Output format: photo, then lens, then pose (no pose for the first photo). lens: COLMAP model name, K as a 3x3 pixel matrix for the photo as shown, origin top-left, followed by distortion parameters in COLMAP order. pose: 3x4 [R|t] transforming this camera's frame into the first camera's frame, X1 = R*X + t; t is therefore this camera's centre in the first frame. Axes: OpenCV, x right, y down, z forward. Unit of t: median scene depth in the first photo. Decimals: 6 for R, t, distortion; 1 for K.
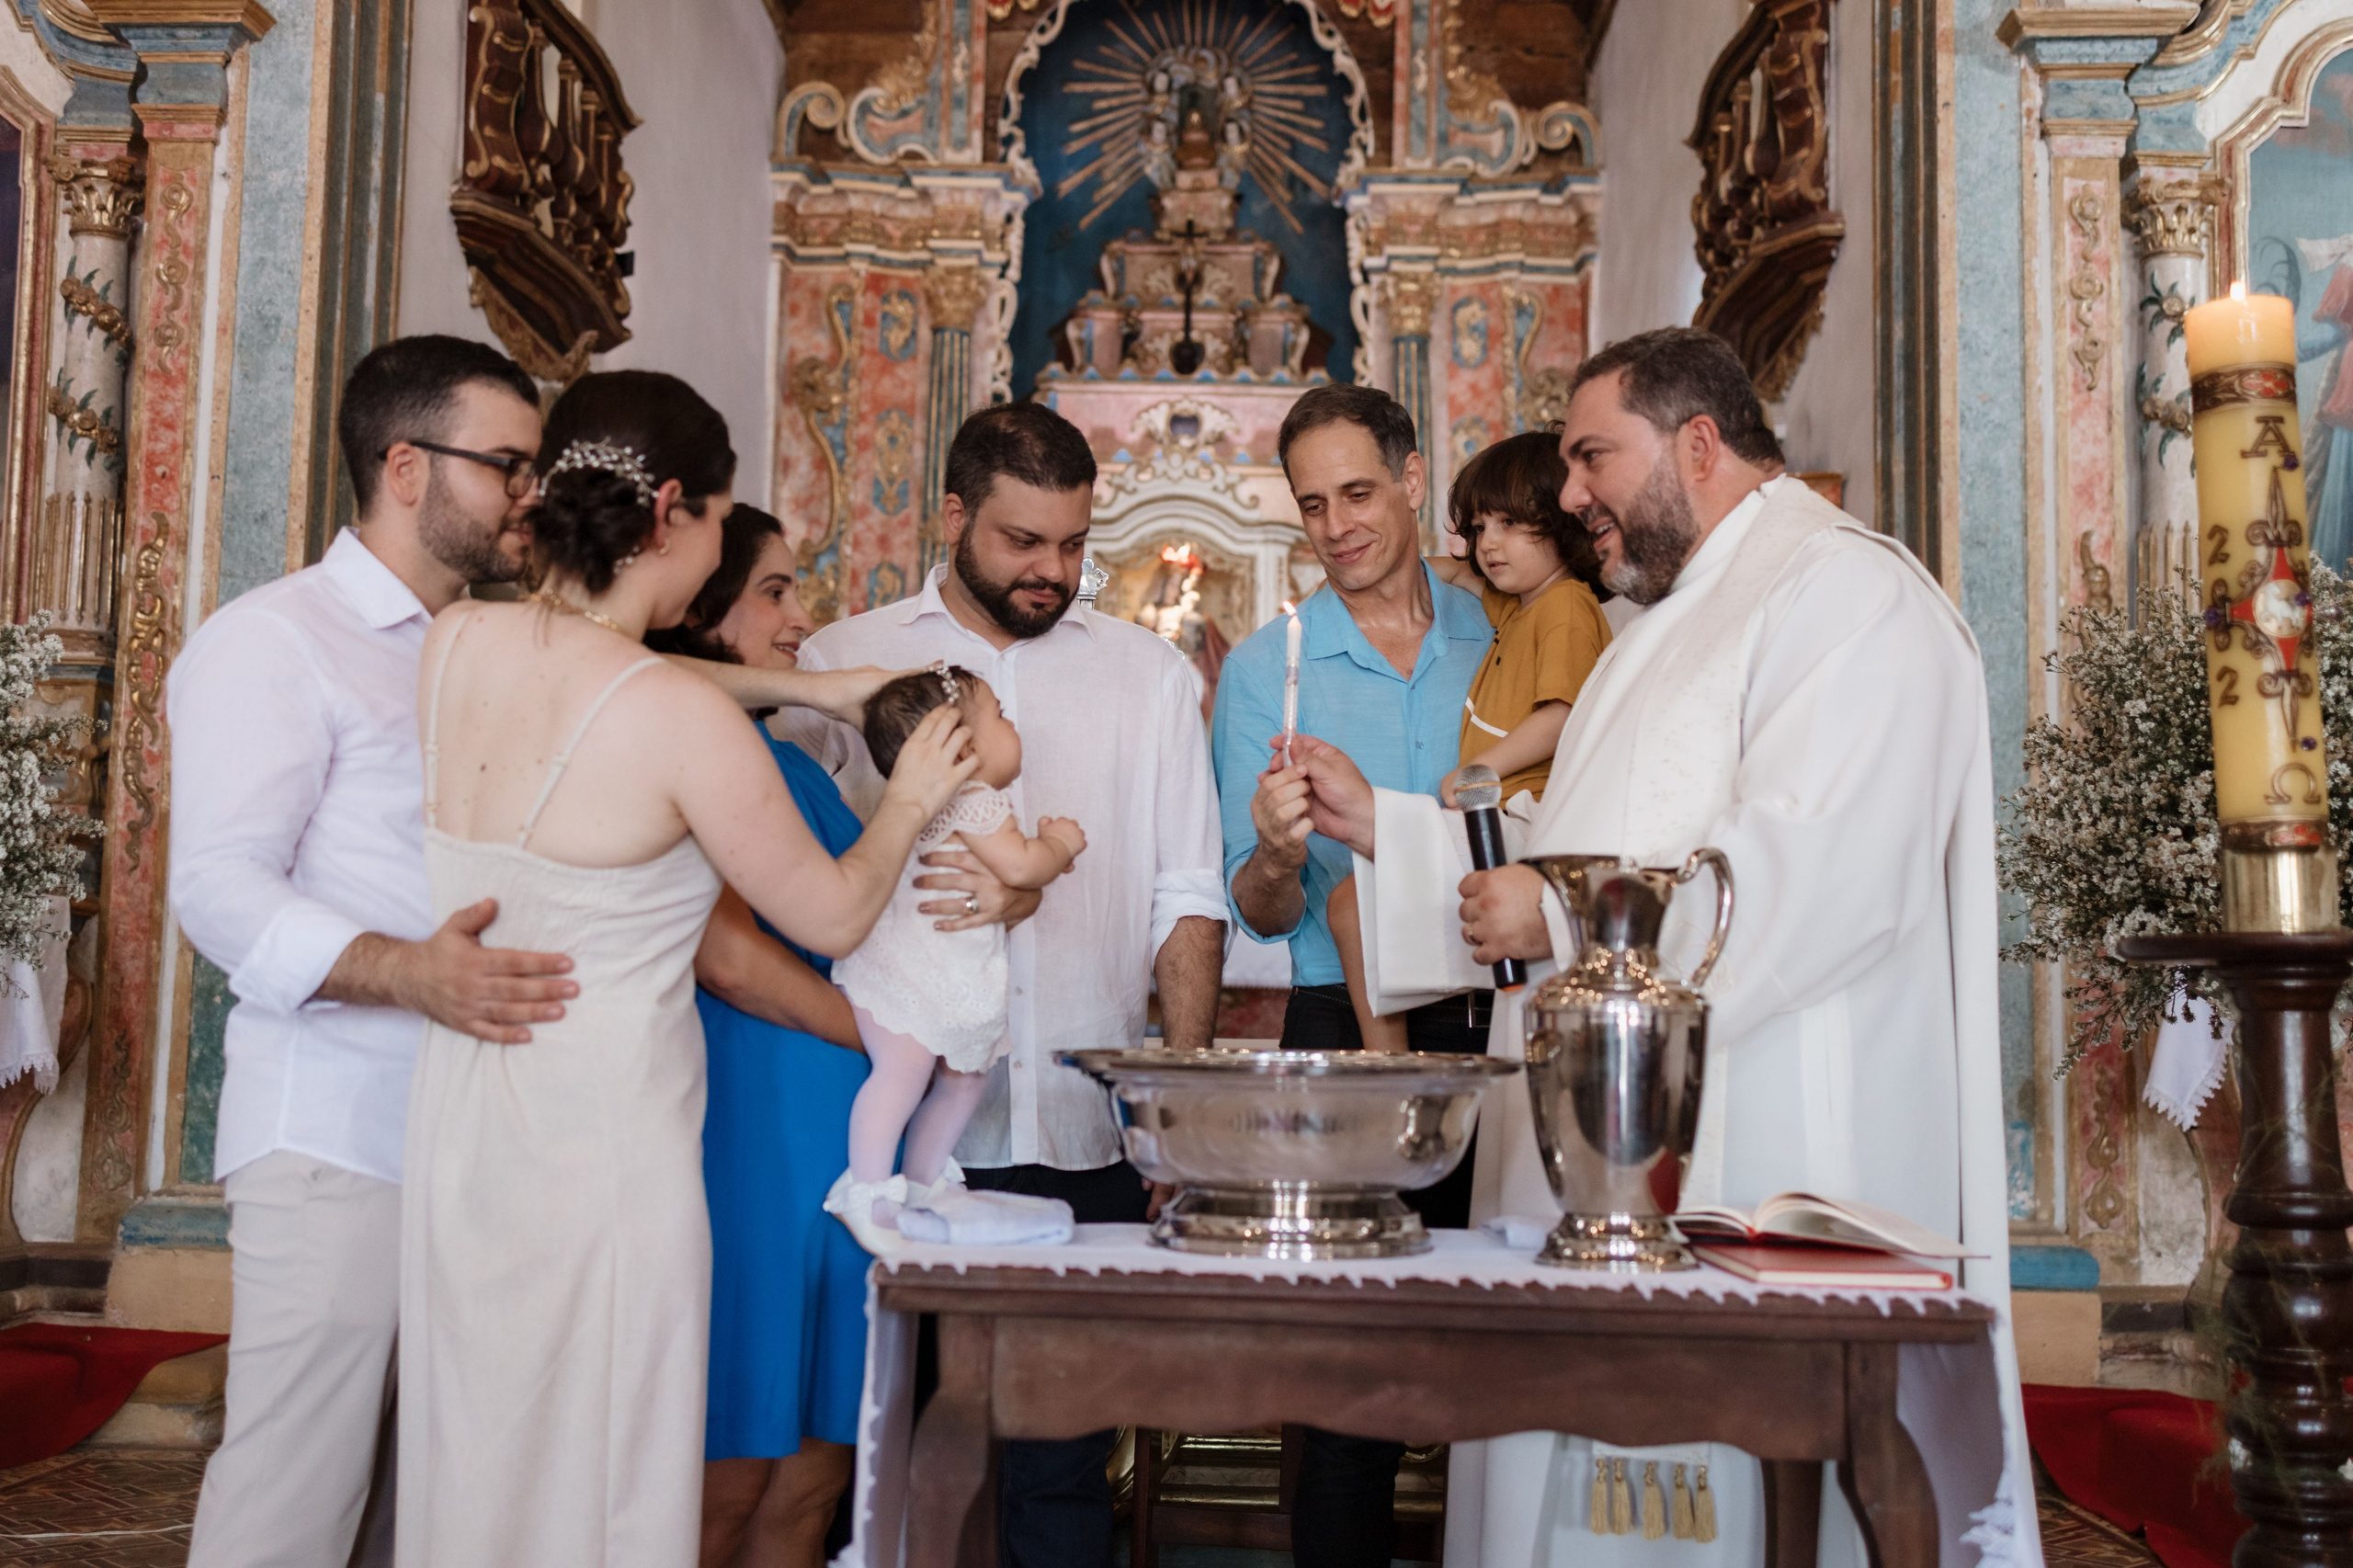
lens RADIAL K [[2507.1, 0, 1176.5], [0, 2507.1, 784.0], [0, 0, 1]] dist [0.022788, -0.032562]
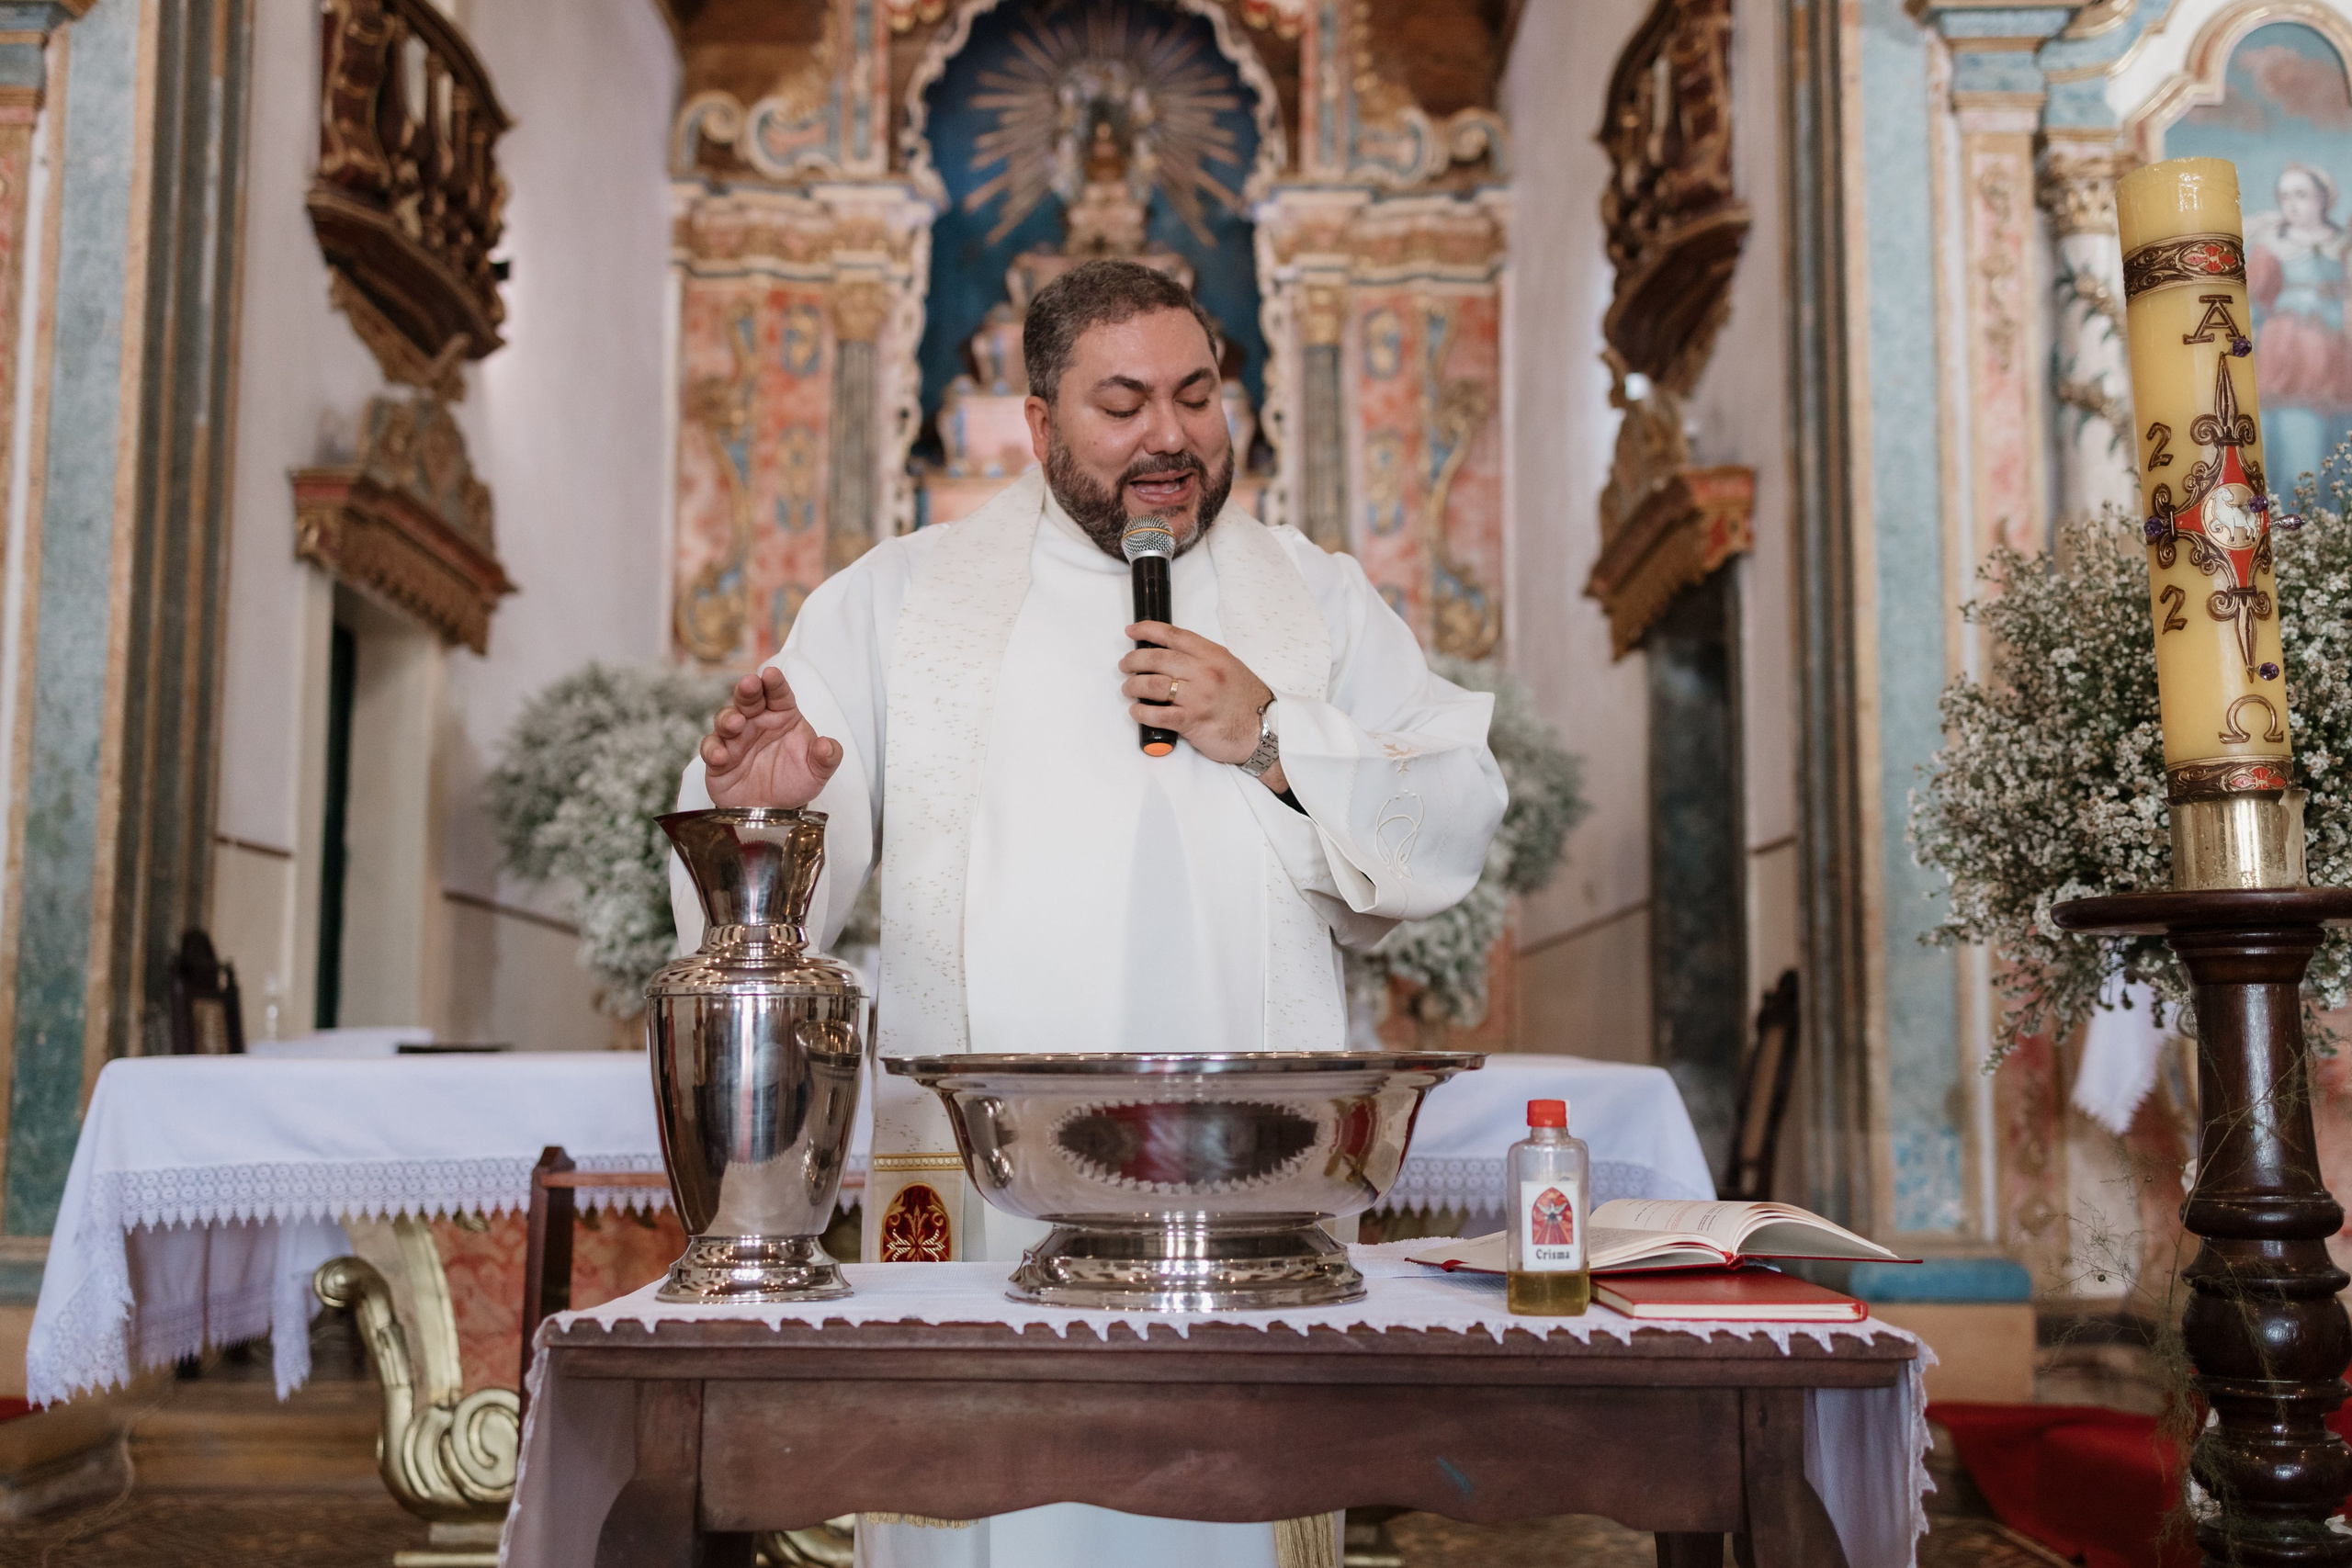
lens RADIAL K [[2495.4, 0, 1203.9], [0, 2495.4, 787.2], [0, 0, 1]] dist [0.022406, 0.001053]
pose [[0.999196, -0.015070, 0.037147, 0.015537], [0.015450, 0.999831, -0.009952, 0.007451], [-0.036991, 0.010518, 0.999260, 0.045152]]
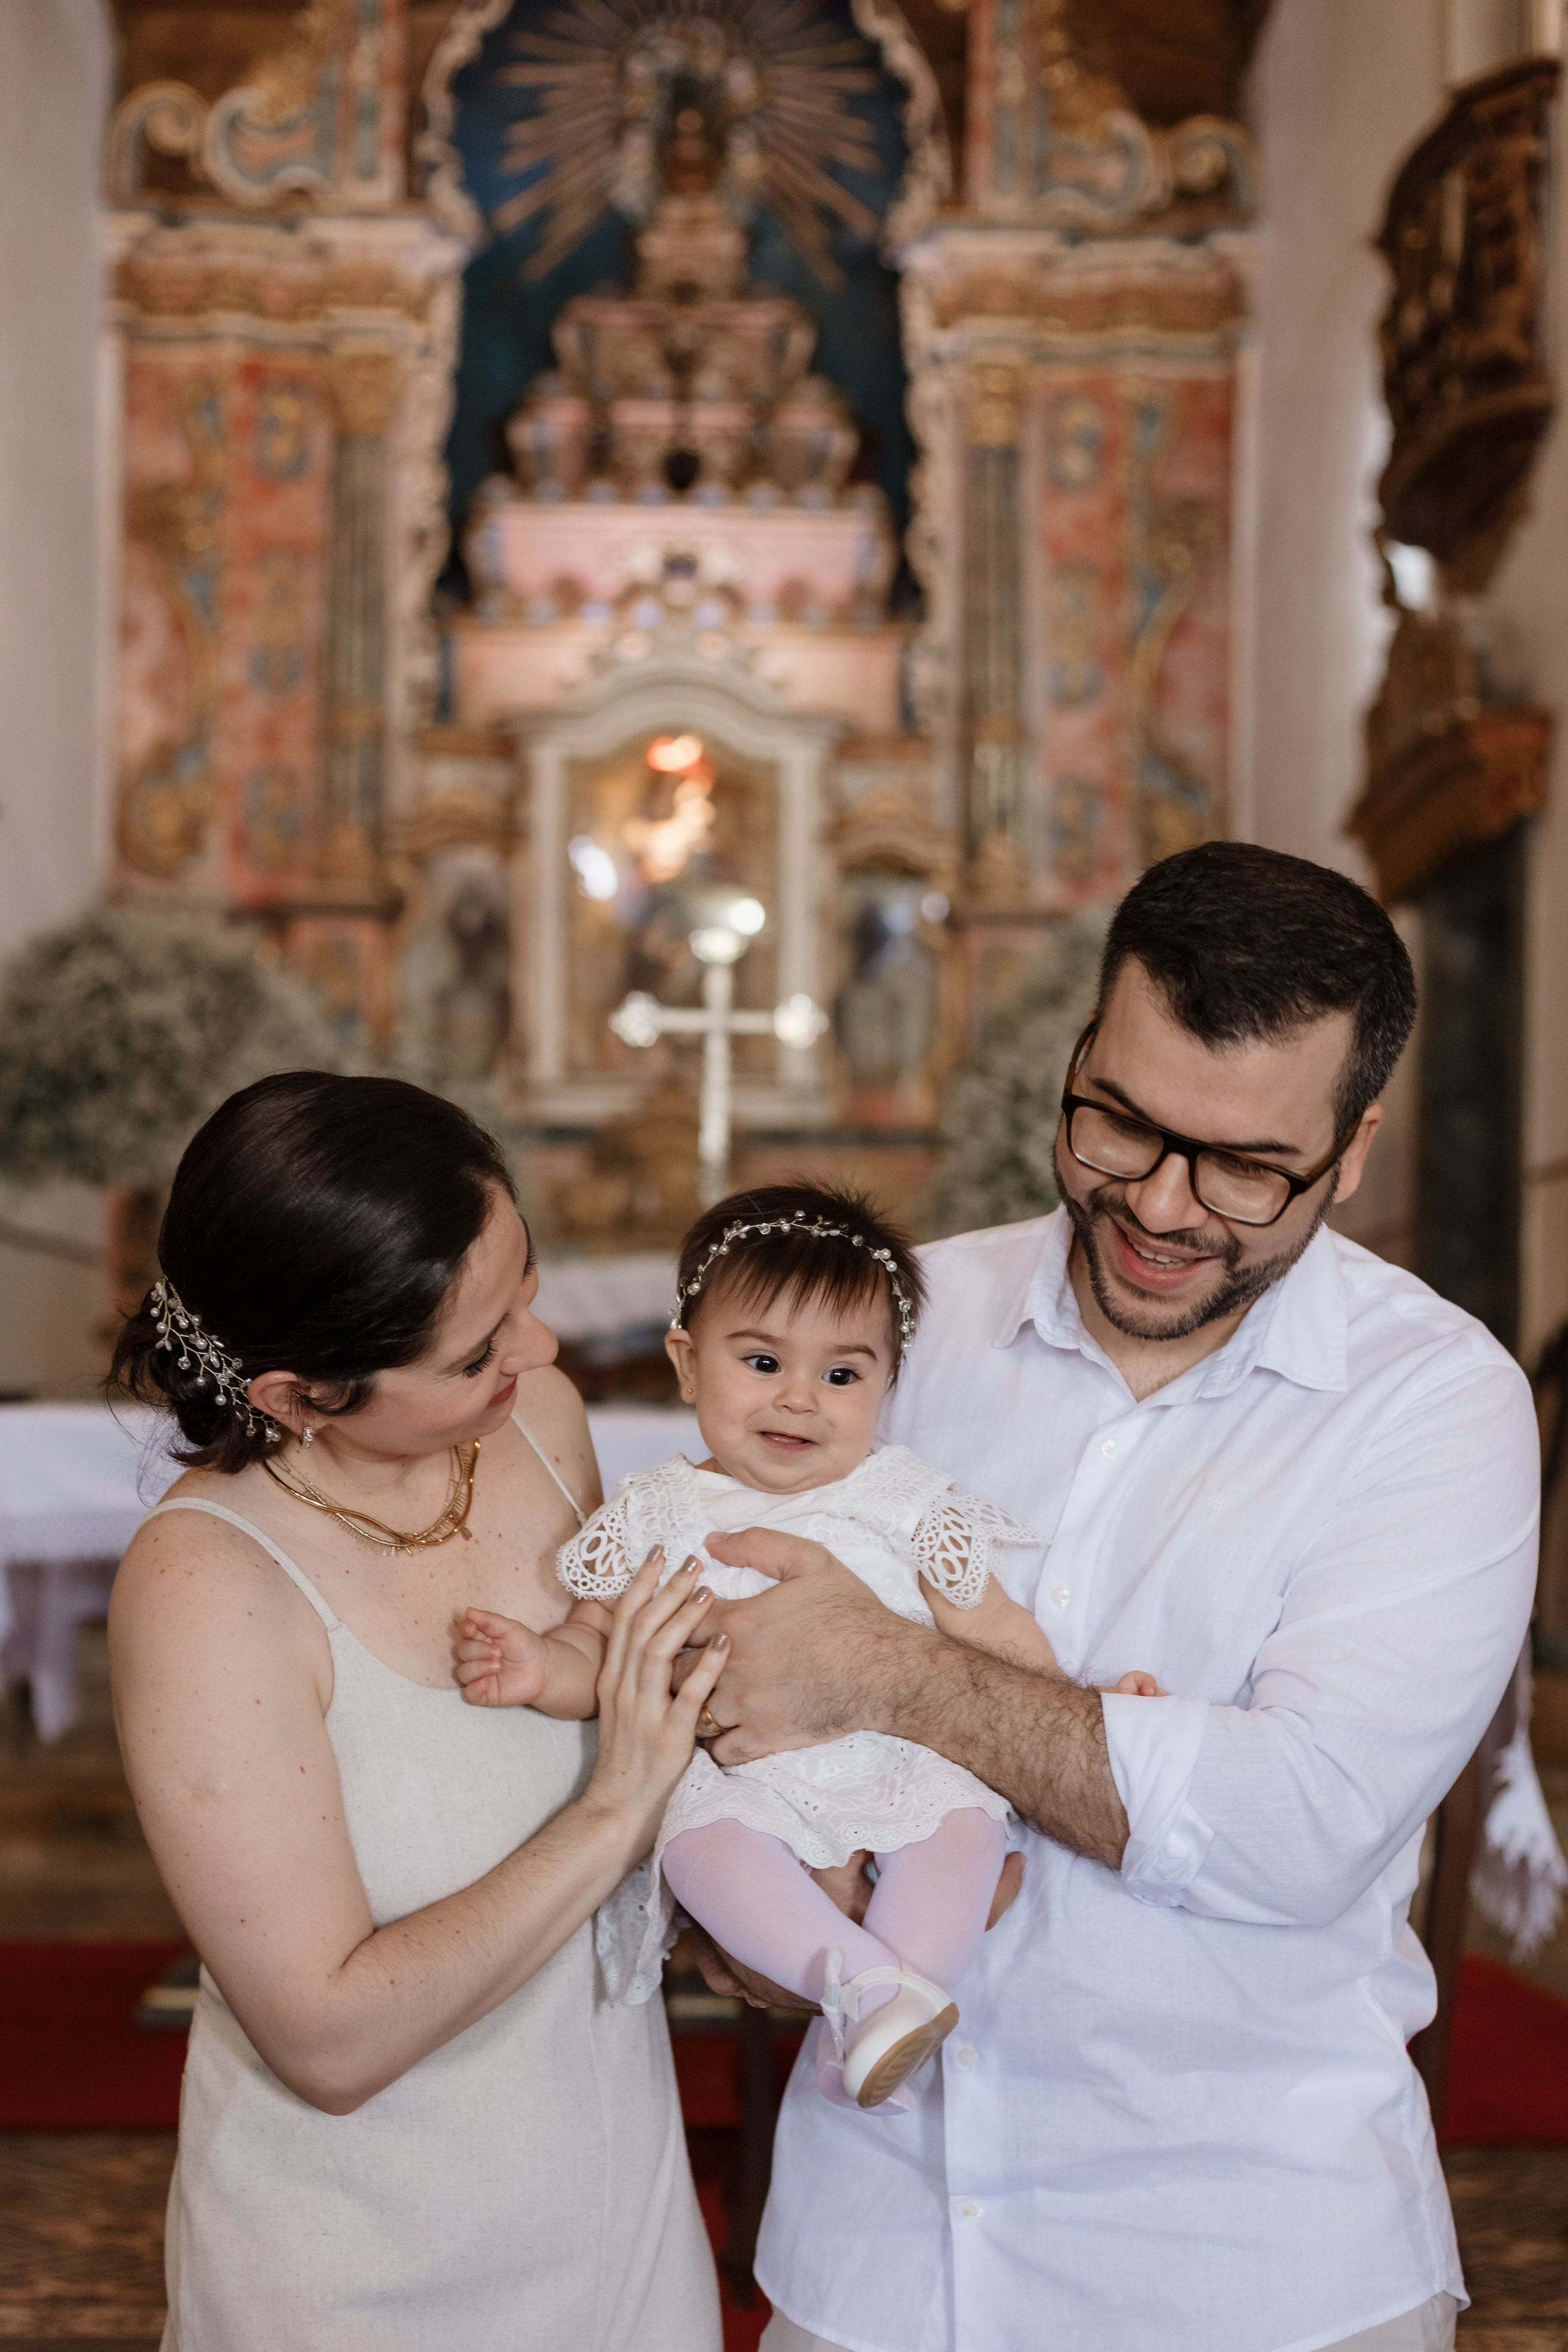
lens RADIAL K [[3817.0, 0, 758.9], [0, 3817.0, 1372.9], [0, 0, 1]] dist [-0.015600, -0.010267]
pose [[0.999246, -0.005379, 0.038448, -0.038630], [0.001912, 0.995971, 0.089654, -0.025236], [-0.038775, -0.089513, 0.995231, -0.242778]]
